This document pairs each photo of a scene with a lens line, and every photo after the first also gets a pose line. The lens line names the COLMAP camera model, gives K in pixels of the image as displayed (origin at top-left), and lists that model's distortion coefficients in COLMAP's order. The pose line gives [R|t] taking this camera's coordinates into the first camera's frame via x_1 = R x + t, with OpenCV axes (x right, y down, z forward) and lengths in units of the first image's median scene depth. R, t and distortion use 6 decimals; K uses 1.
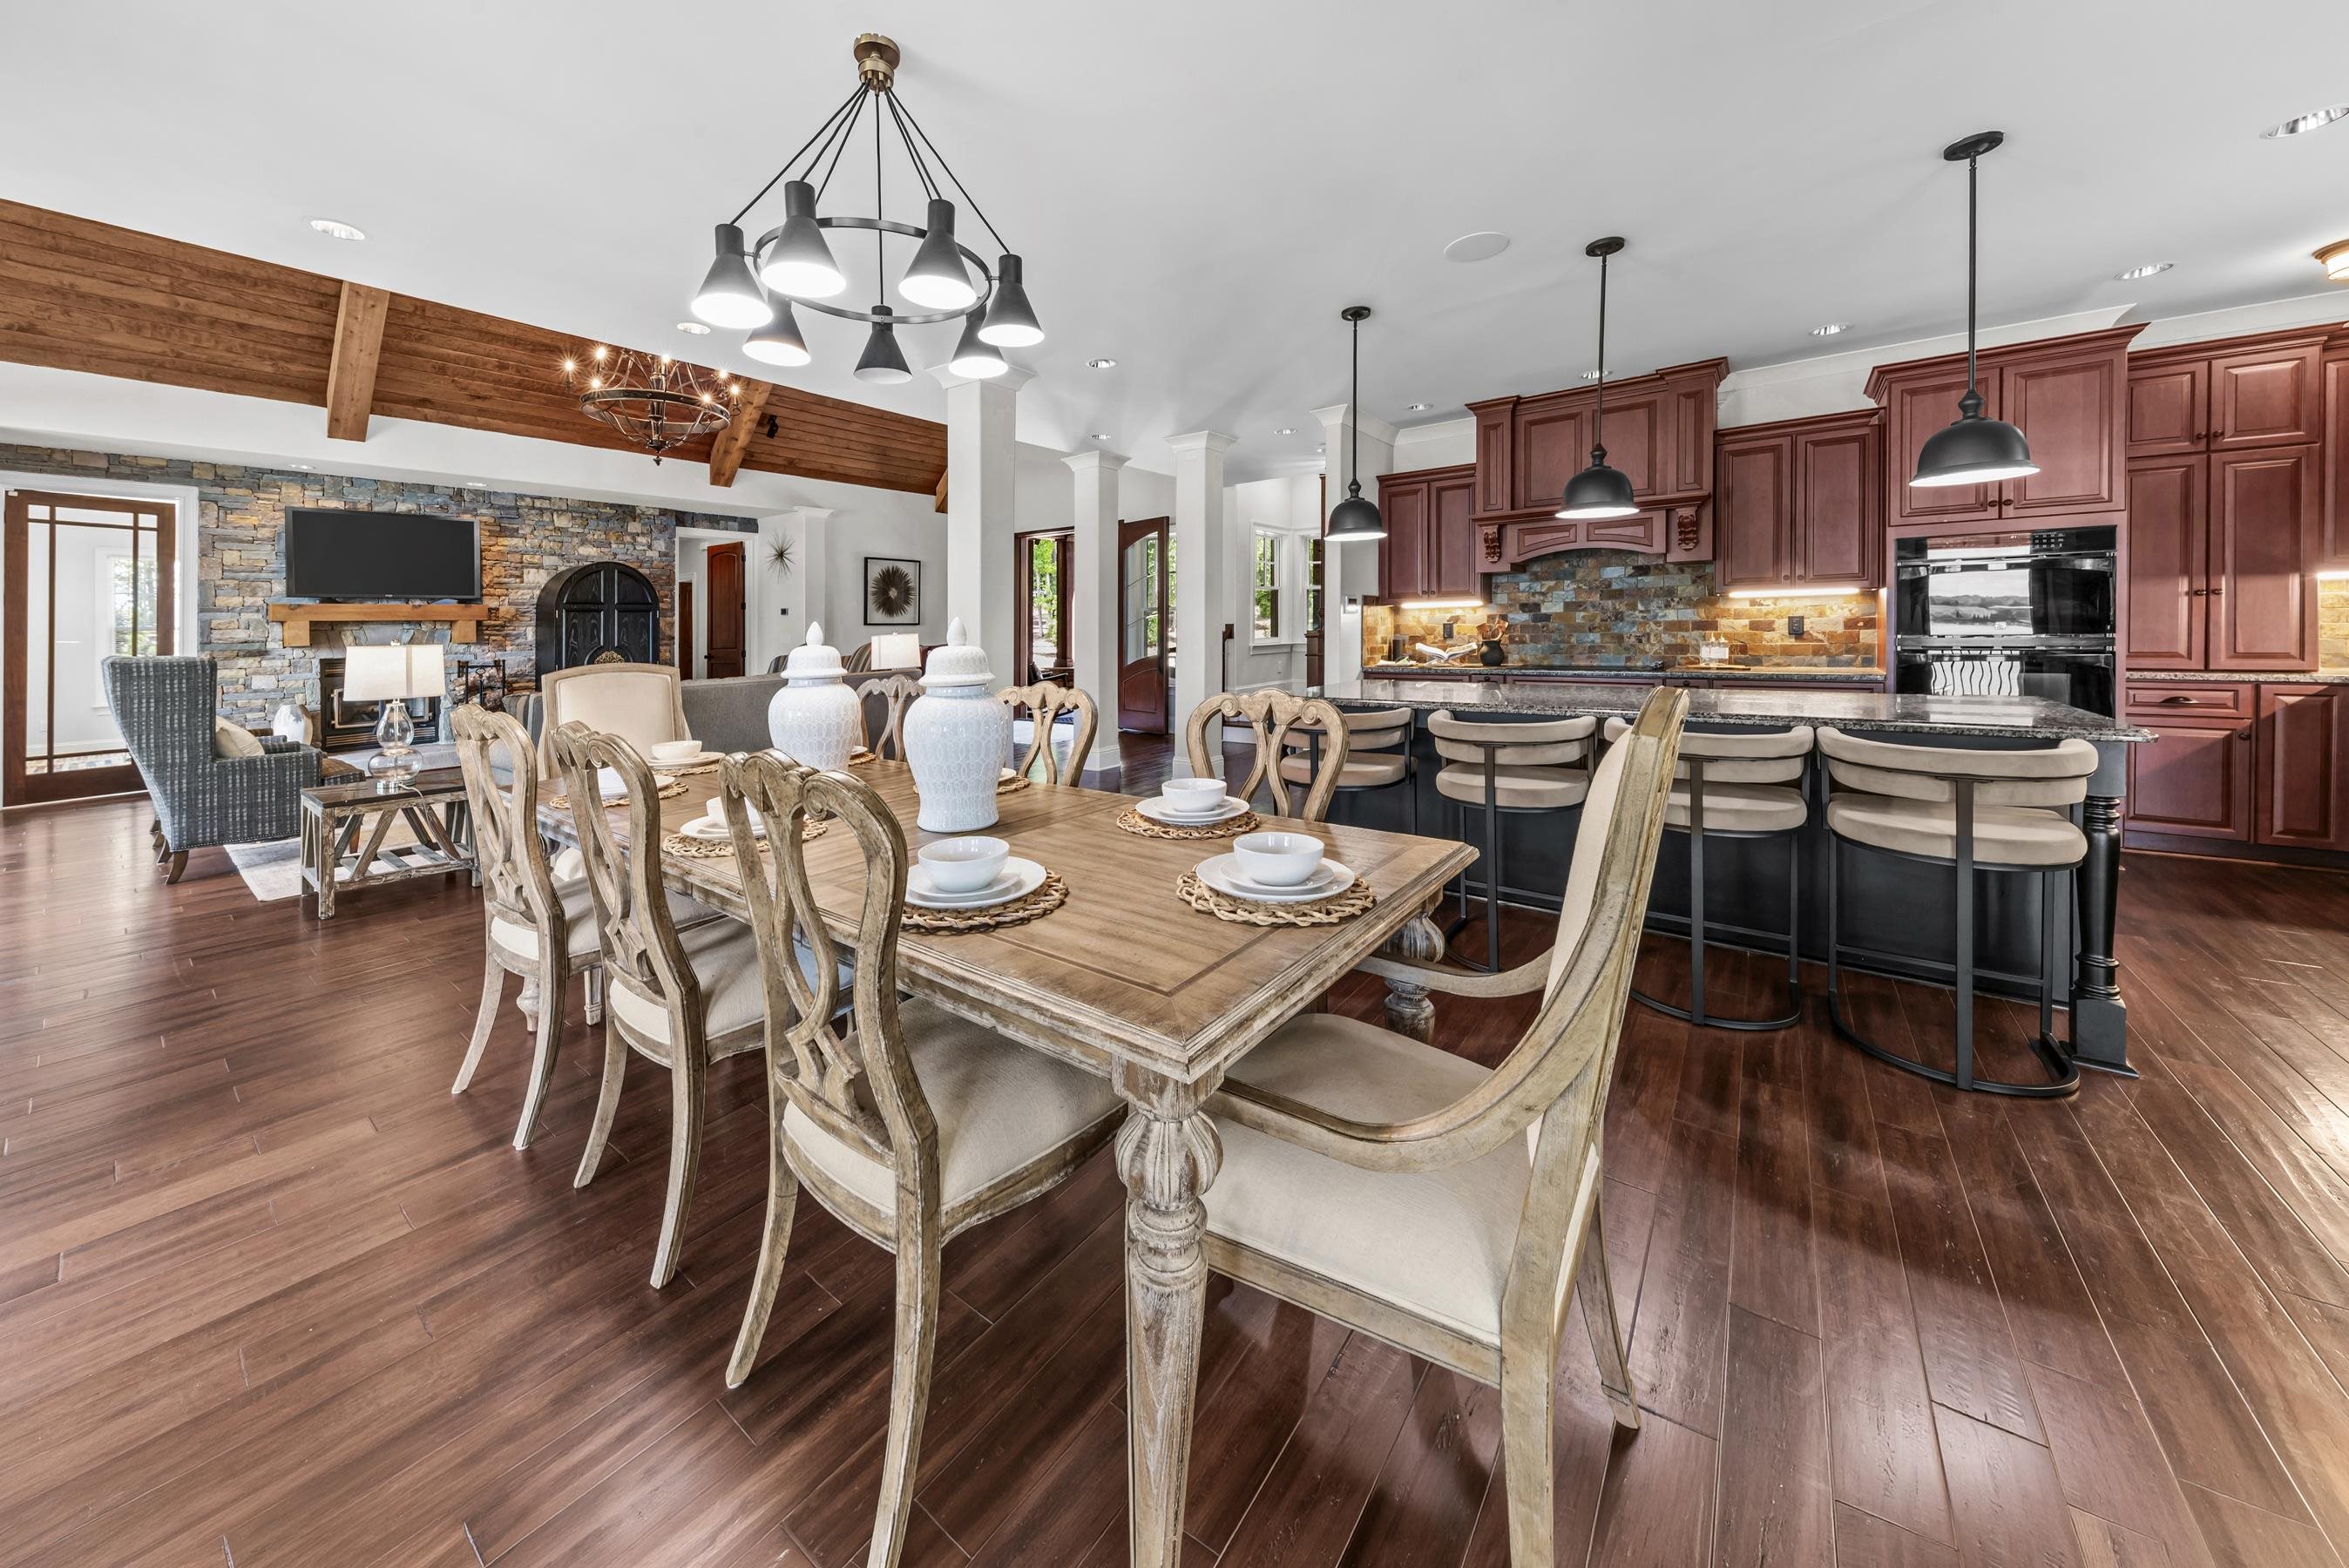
lens RADIAL K [[829.9, 0, 1187.5], [0, 829.9, 695.3], [0, 0, 1]] dist [0.008465, -0.001483]
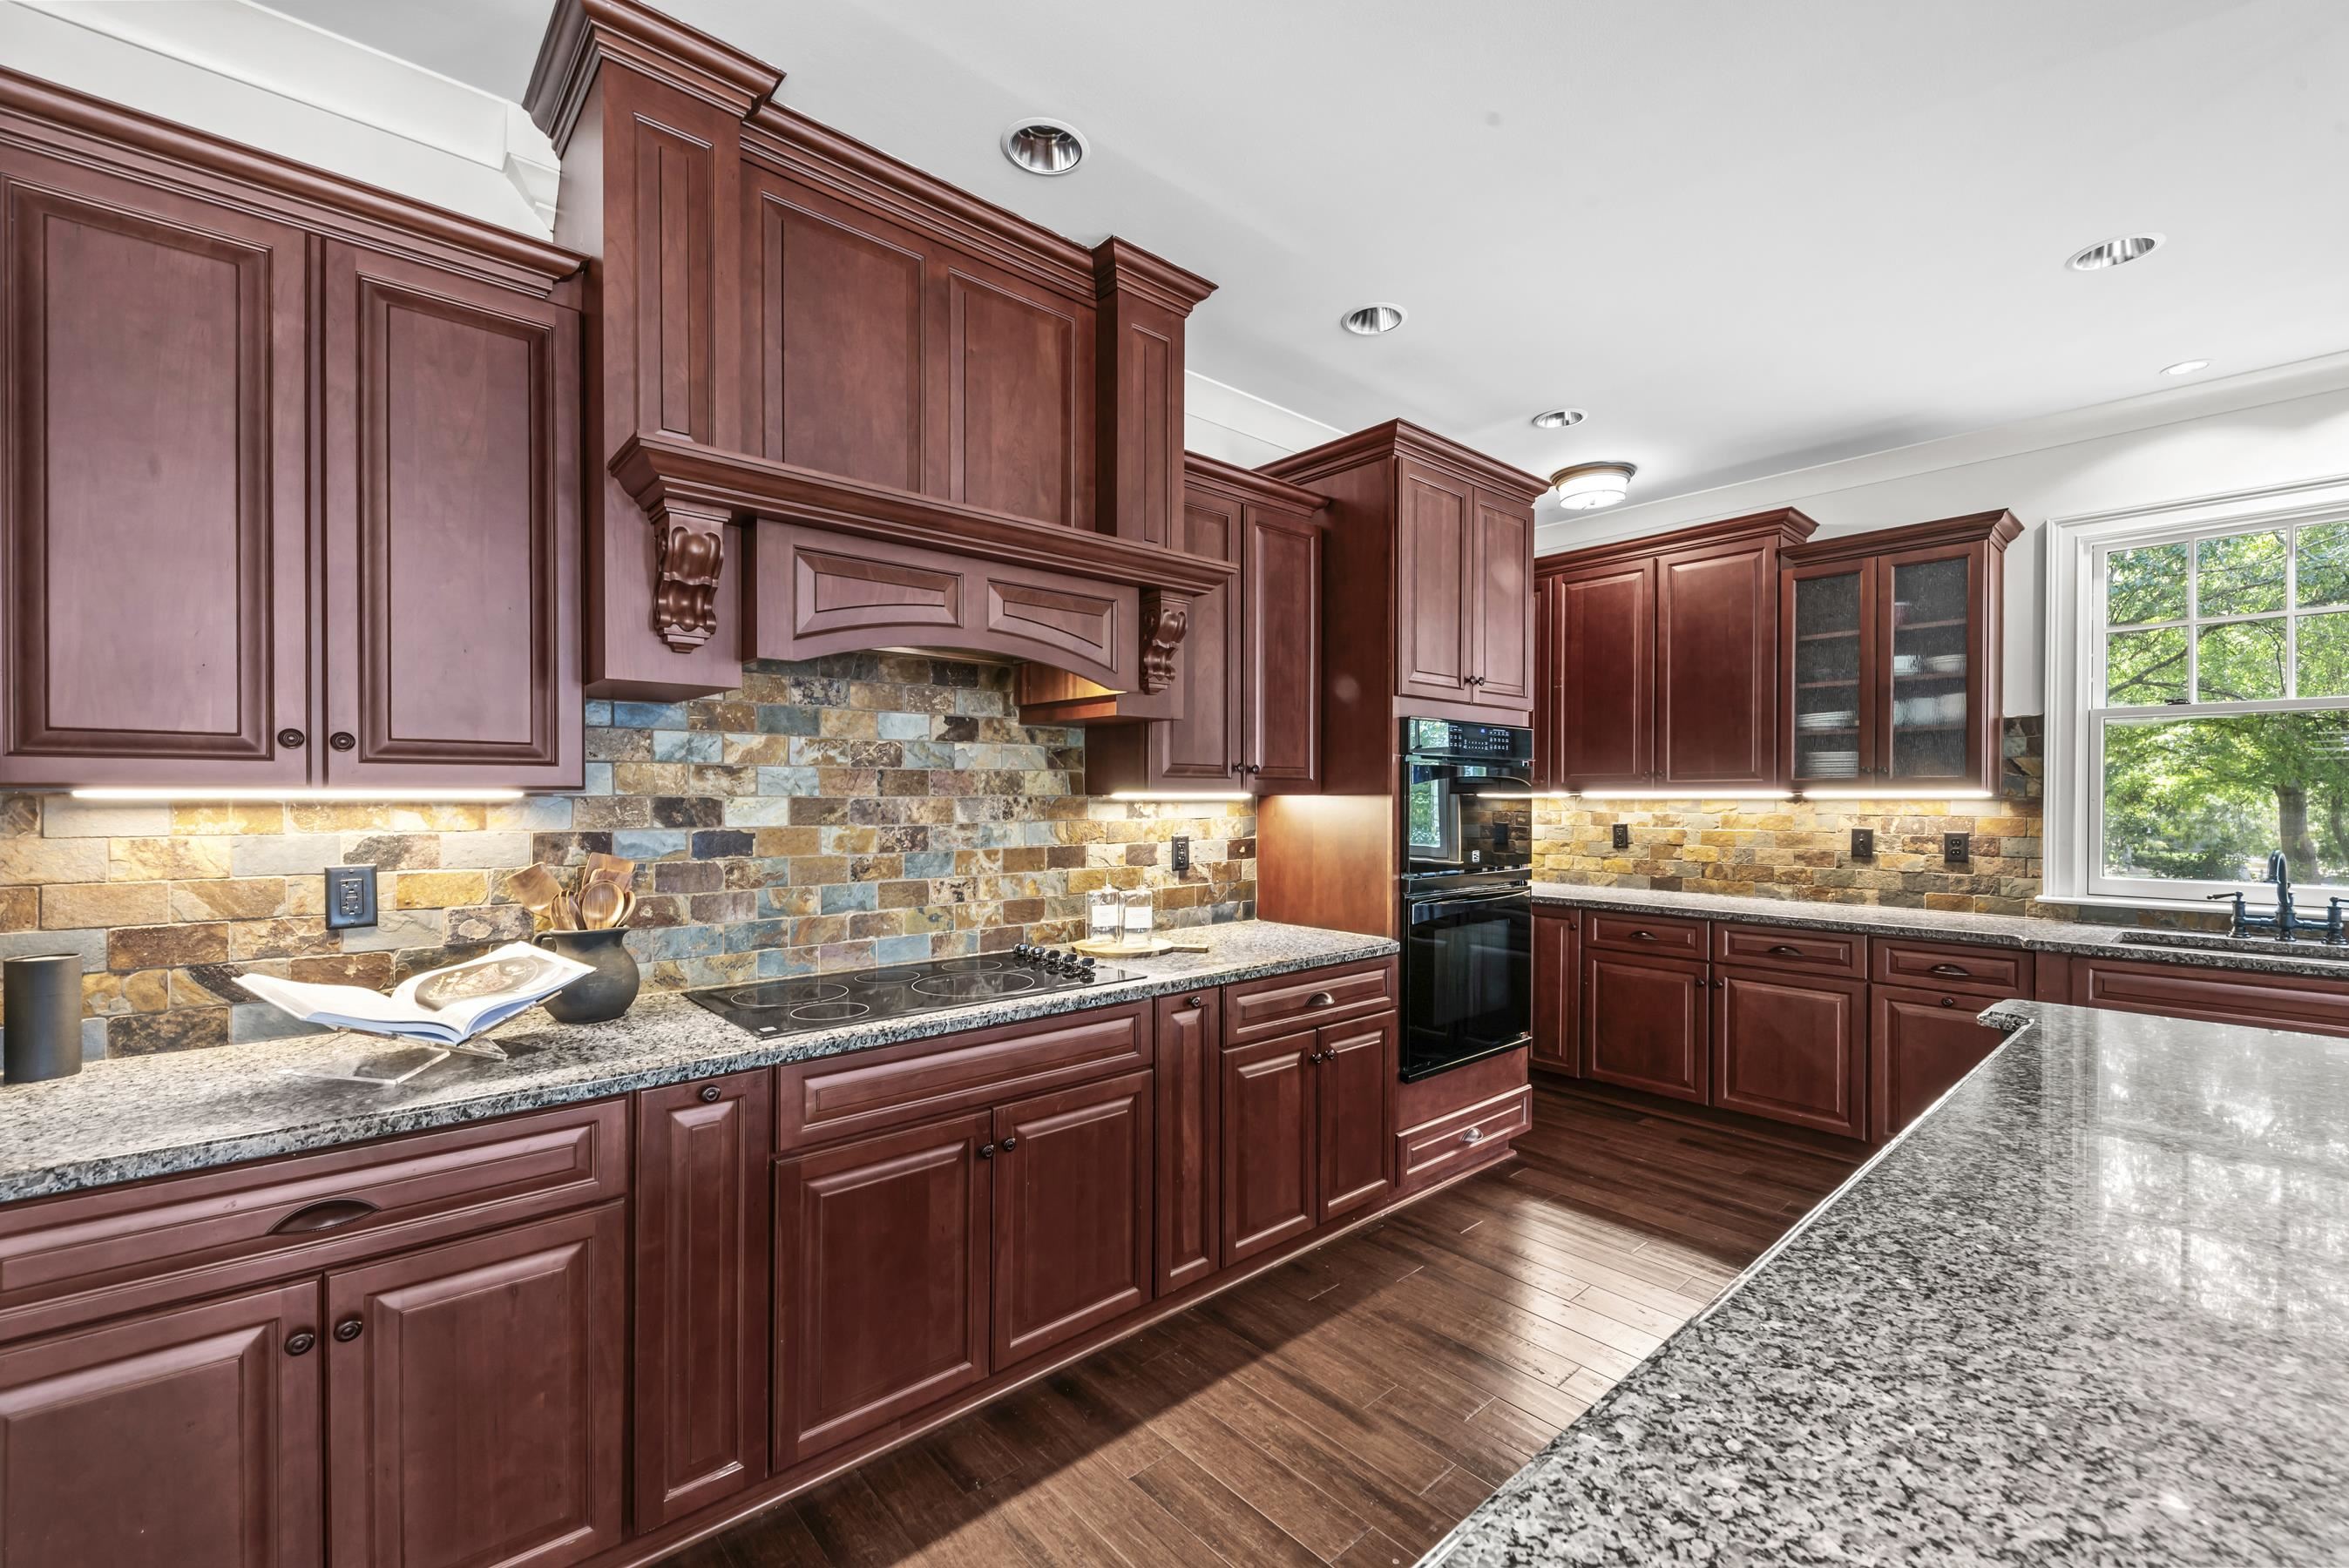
lens RADIAL K [[969.0, 0, 1183.2], [0, 969.0, 796.8], [0, 0, 1]] dist [0.010914, 0.000219]
pose [[0.217727, 0.026625, 0.975647, 0.094746], [0.081299, 0.995659, -0.045314, -0.084800], [-0.972618, 0.089185, 0.214617, 0.790115]]
